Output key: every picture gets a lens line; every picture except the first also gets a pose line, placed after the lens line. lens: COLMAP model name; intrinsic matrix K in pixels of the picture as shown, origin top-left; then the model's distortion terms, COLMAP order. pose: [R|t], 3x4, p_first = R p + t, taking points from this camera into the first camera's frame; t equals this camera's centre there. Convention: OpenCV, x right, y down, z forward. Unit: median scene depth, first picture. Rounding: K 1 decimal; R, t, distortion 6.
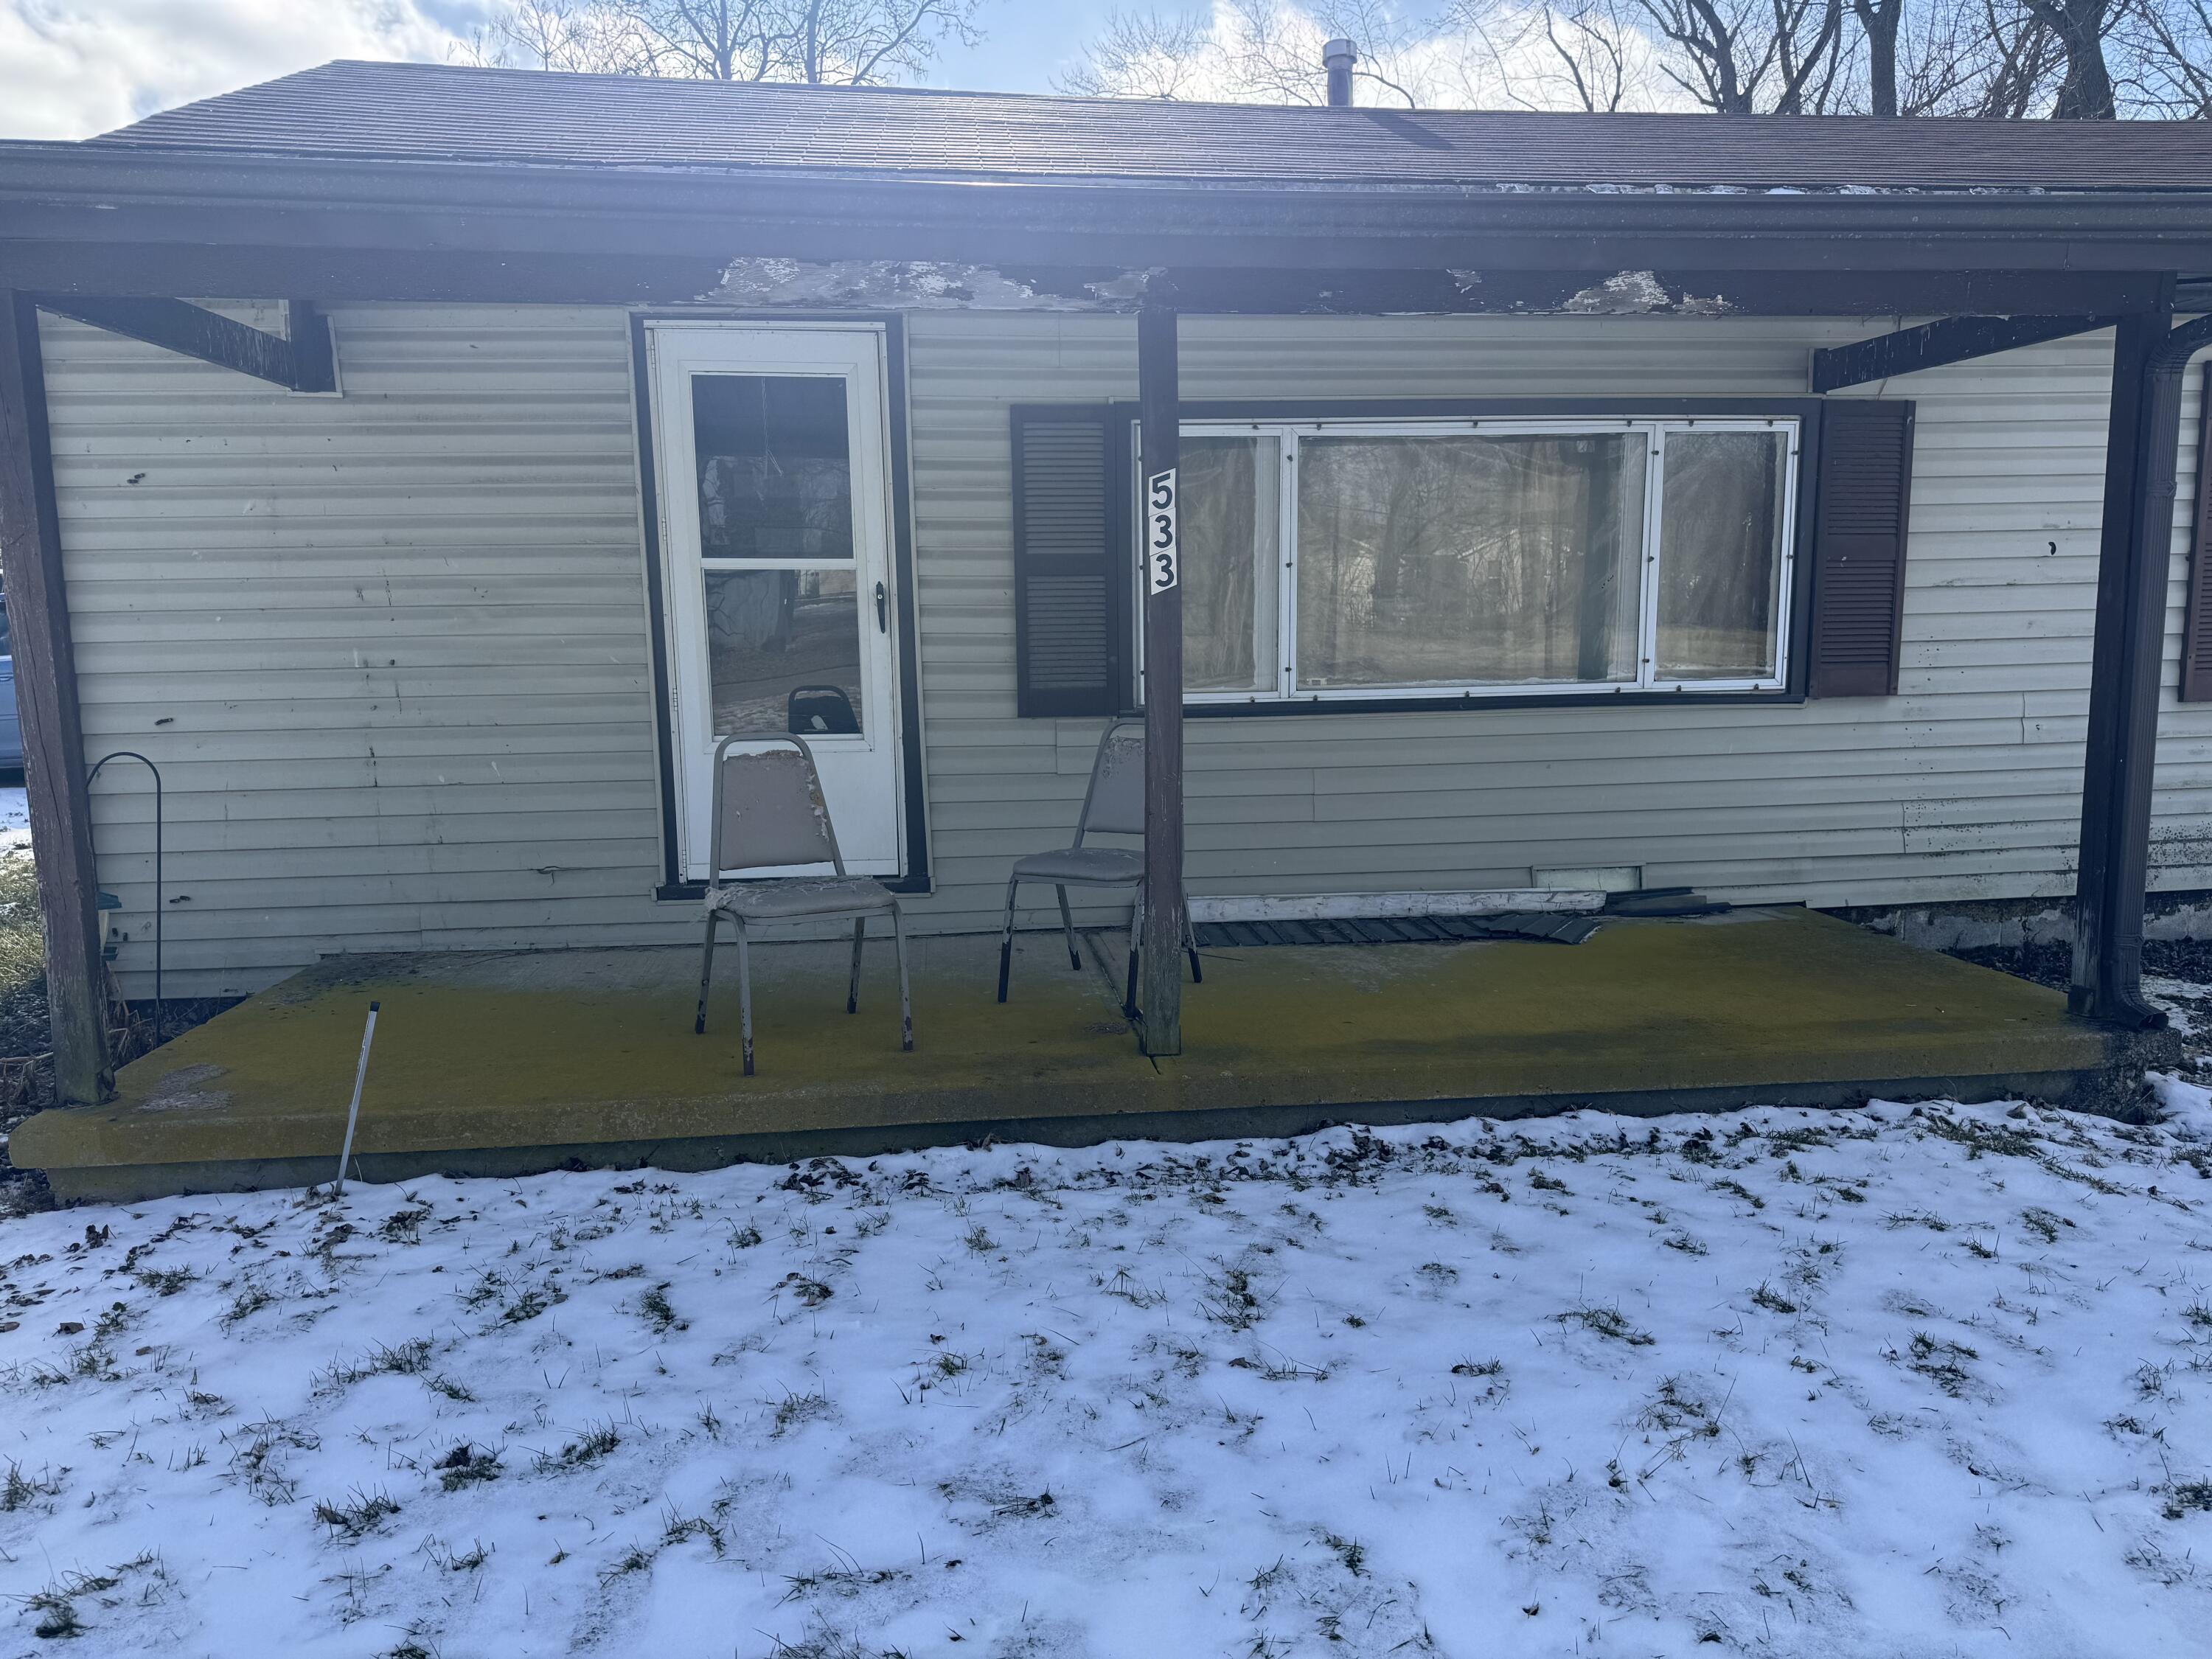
lens RADIAL K [[1523.2, 0, 1106.0], [0, 1523.2, 829.5], [0, 0, 1]] dist [0.110233, -0.174179]
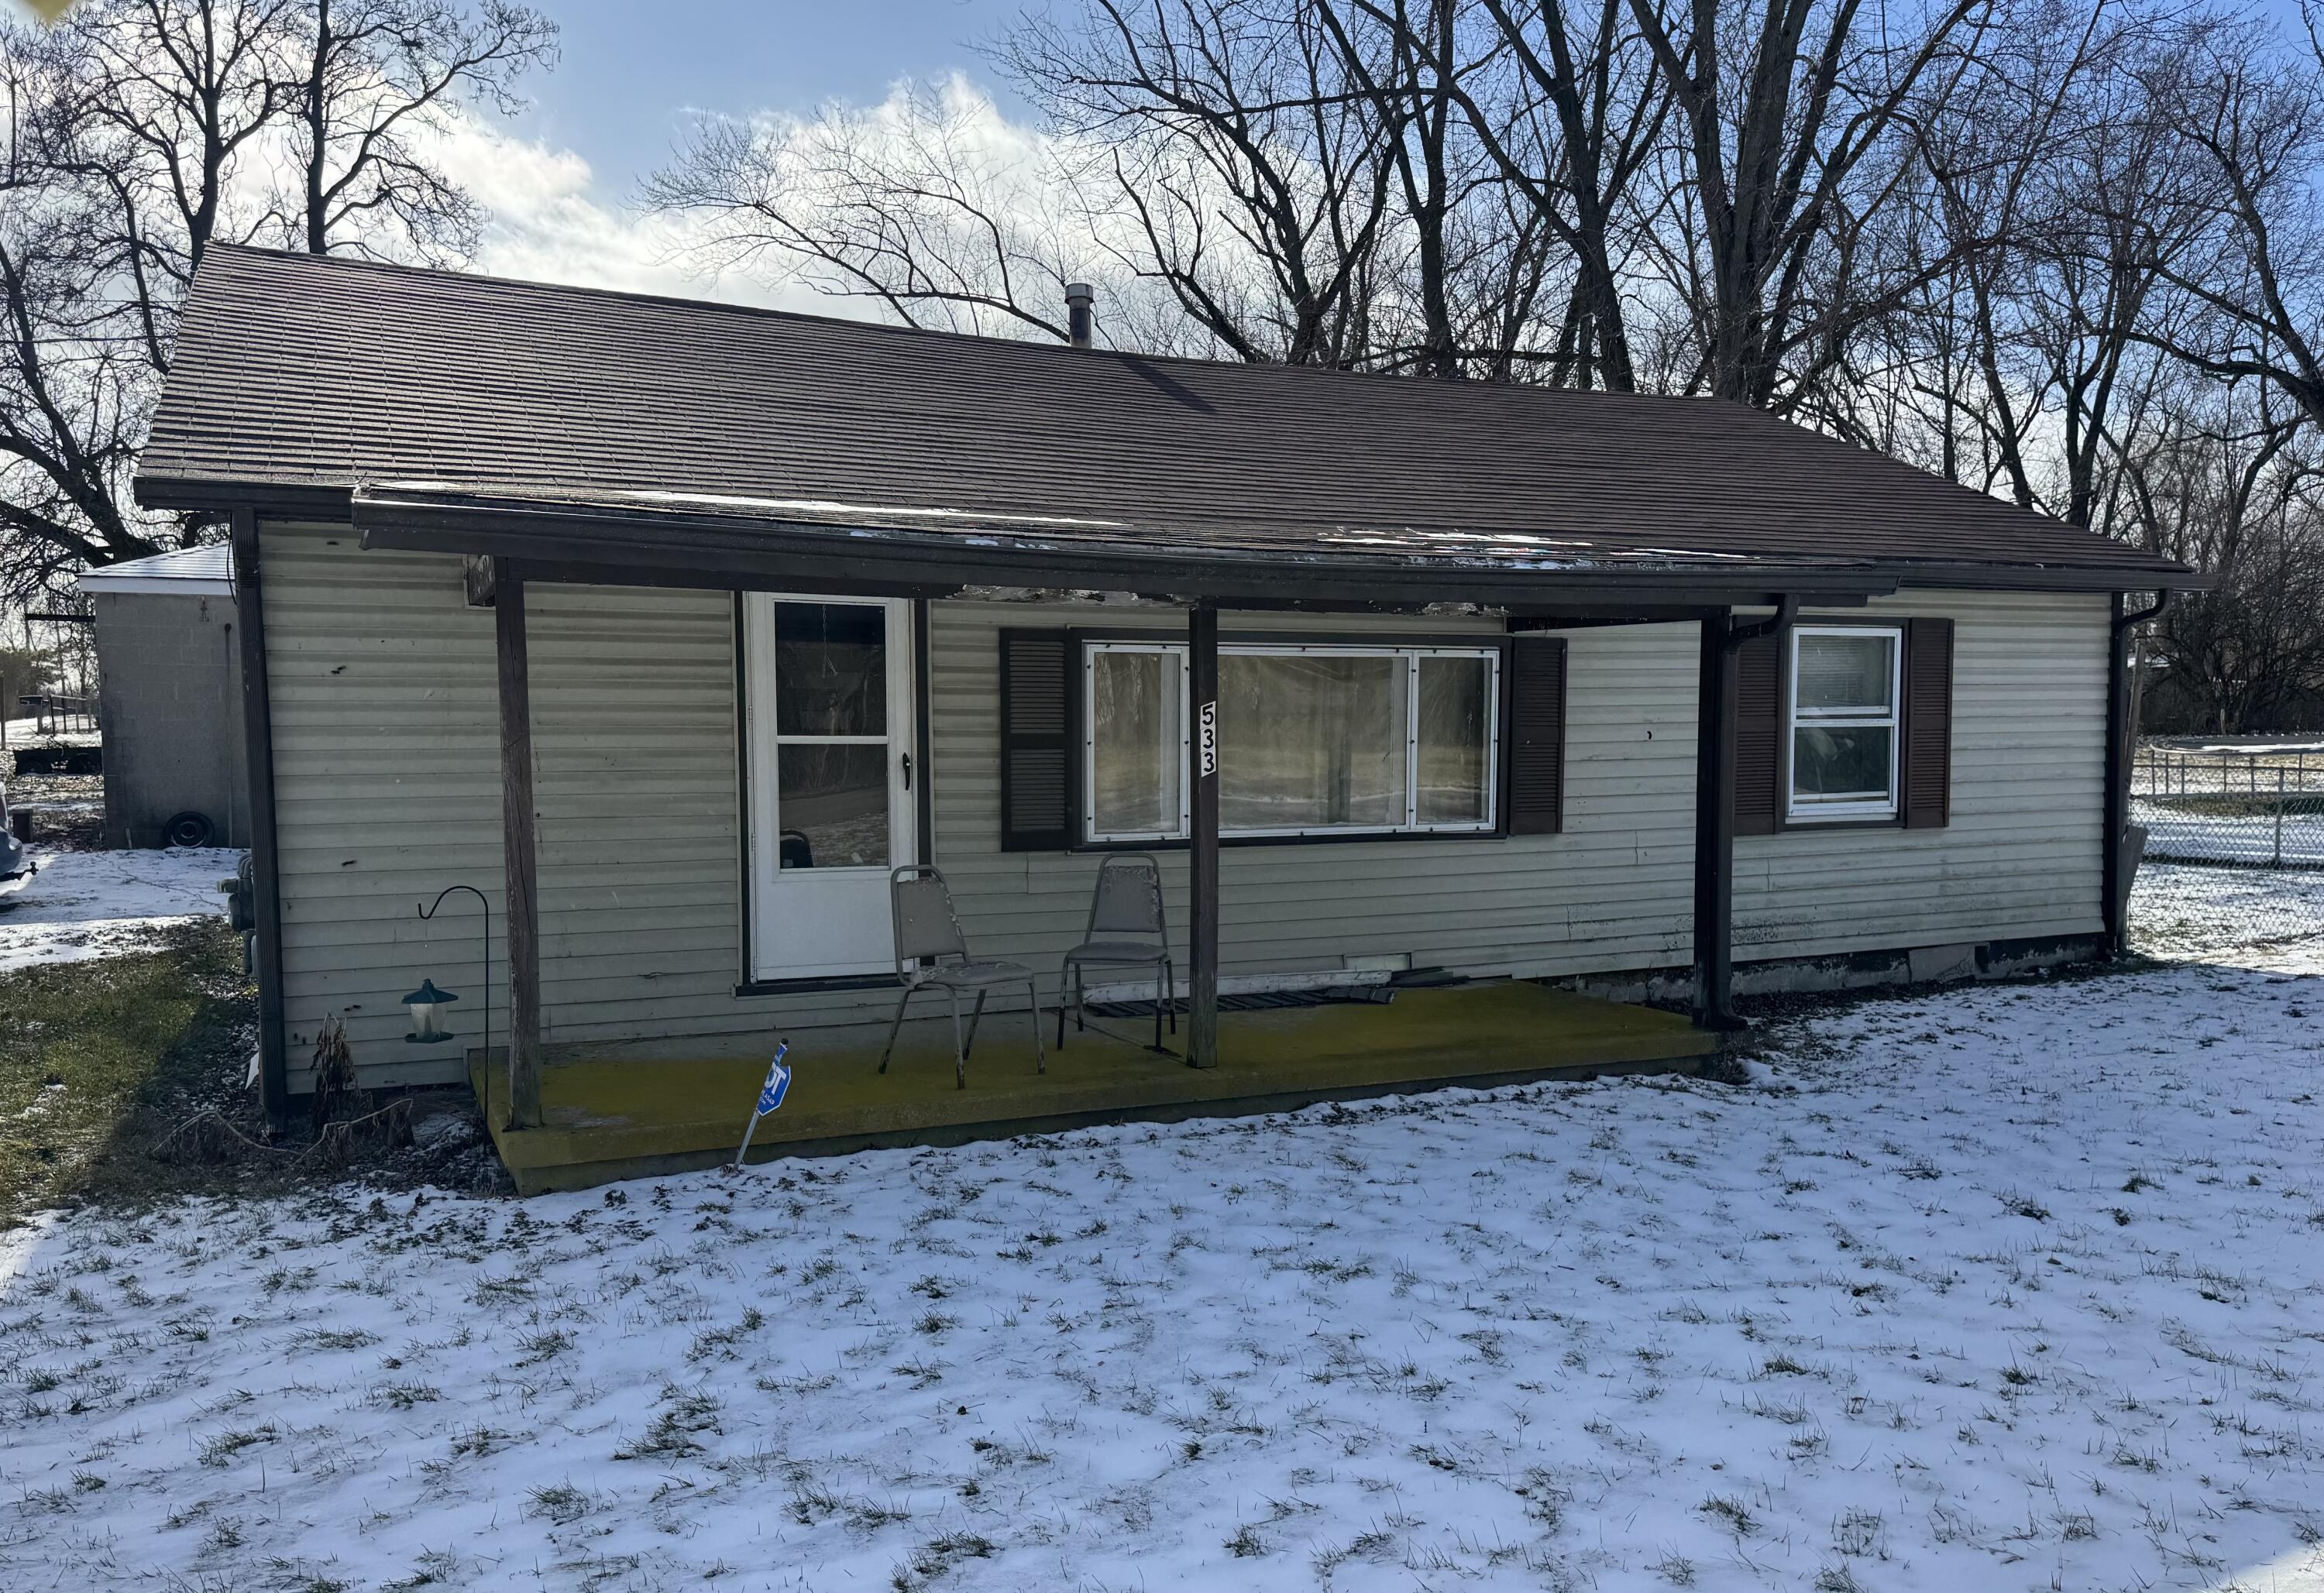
lens RADIAL K [[1608.5, 0, 1167.4], [0, 1608.5, 842.1], [0, 0, 1]] dist [0.107664, -0.105422]
pose [[0.956661, -0.007096, 0.291116, -0.499937], [0.029010, 0.997052, -0.071030, 0.035044], [-0.289754, 0.076397, 0.954047, -0.609141]]
